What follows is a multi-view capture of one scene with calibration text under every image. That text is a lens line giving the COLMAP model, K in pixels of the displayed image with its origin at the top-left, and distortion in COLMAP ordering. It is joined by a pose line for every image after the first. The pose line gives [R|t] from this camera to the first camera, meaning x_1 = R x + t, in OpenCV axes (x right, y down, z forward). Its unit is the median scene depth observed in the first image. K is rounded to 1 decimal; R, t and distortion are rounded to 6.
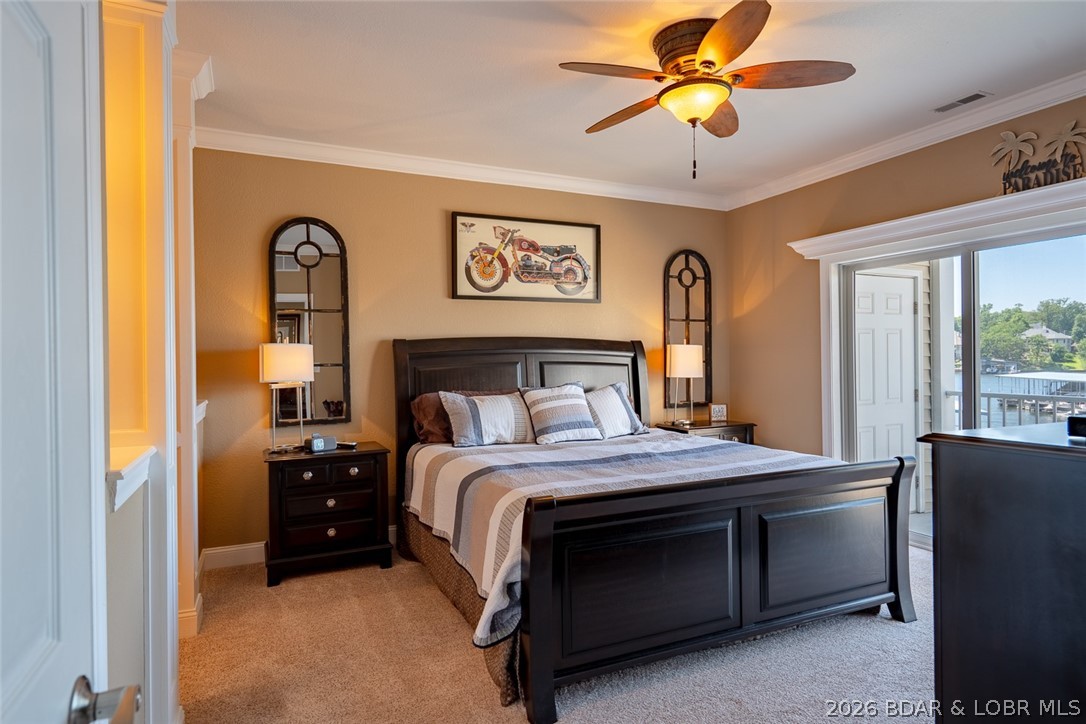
lens RADIAL K [[618.7, 0, 537.3], [0, 618.7, 362.8], [0, 0, 1]] dist [-0.004082, -0.001485]
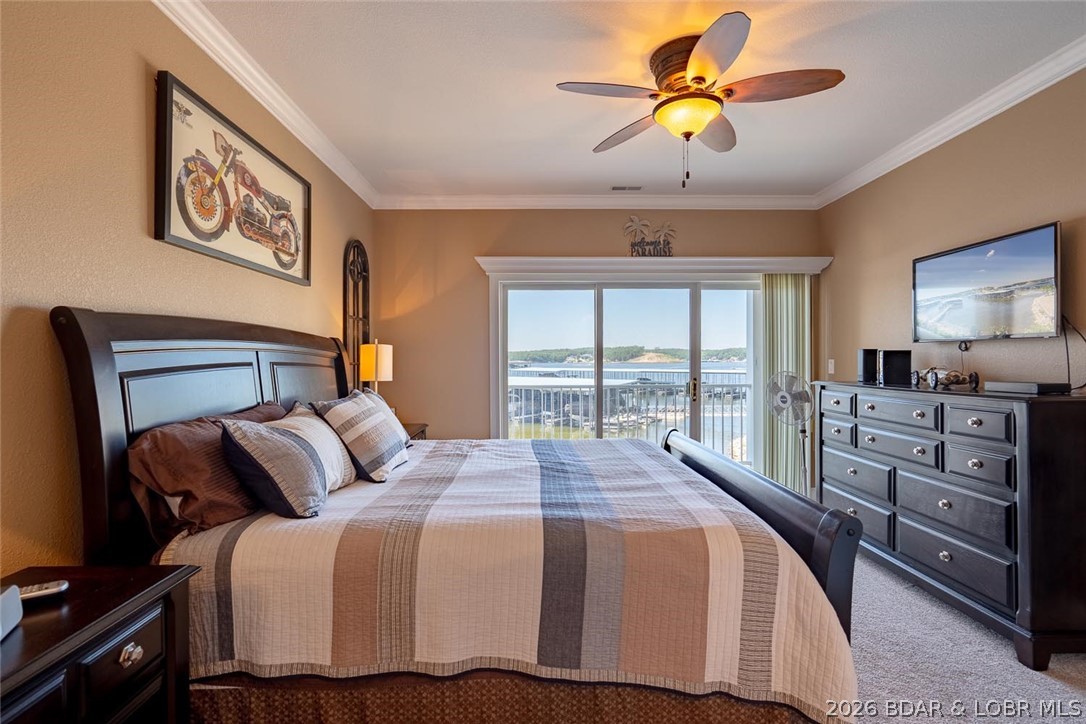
lens RADIAL K [[507.8, 0, 540.0], [0, 507.8, 361.1], [0, 0, 1]] dist [-0.005004, 0.003008]
pose [[0.405513, 0.006963, 0.914063, -0.379296], [0.002631, 0.999958, -0.008785, 0.002202], [-0.914085, 0.005968, 0.405478, 0.522527]]
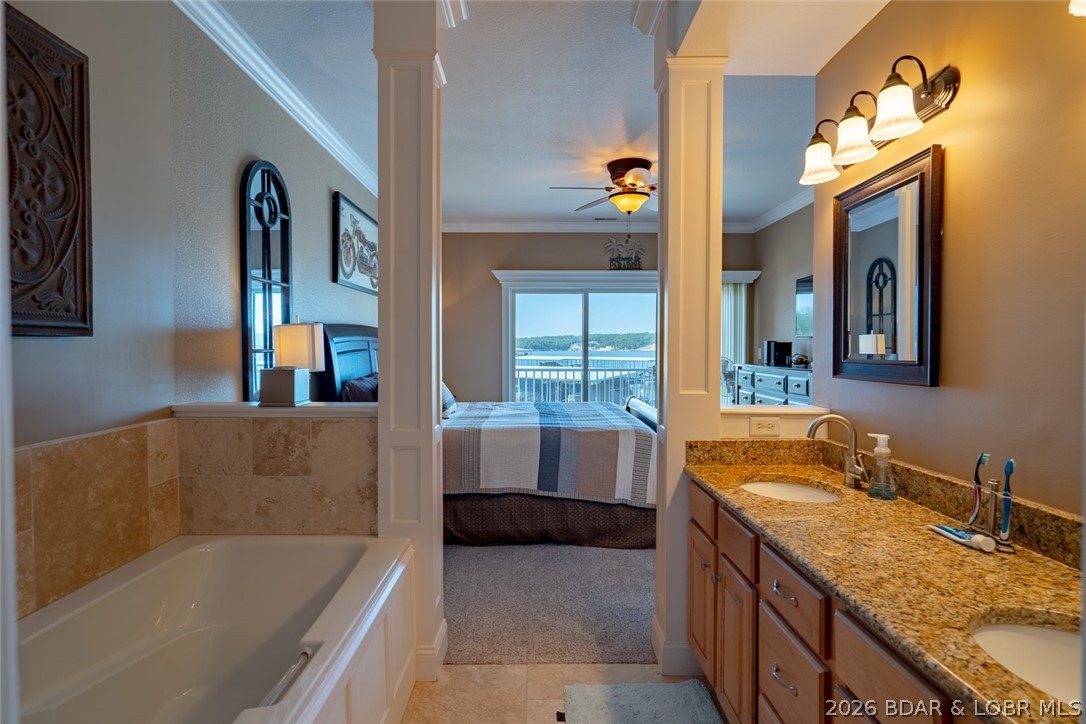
lens RADIAL K [[559.7, 0, 540.9], [0, 559.7, 359.0], [0, 0, 1]] dist [0.007342, 0.000455]
pose [[0.407103, -0.008130, 0.913346, -0.772808], [-0.001573, 0.999953, 0.009602, 0.006090], [-0.913381, -0.005346, 0.407071, 0.343654]]
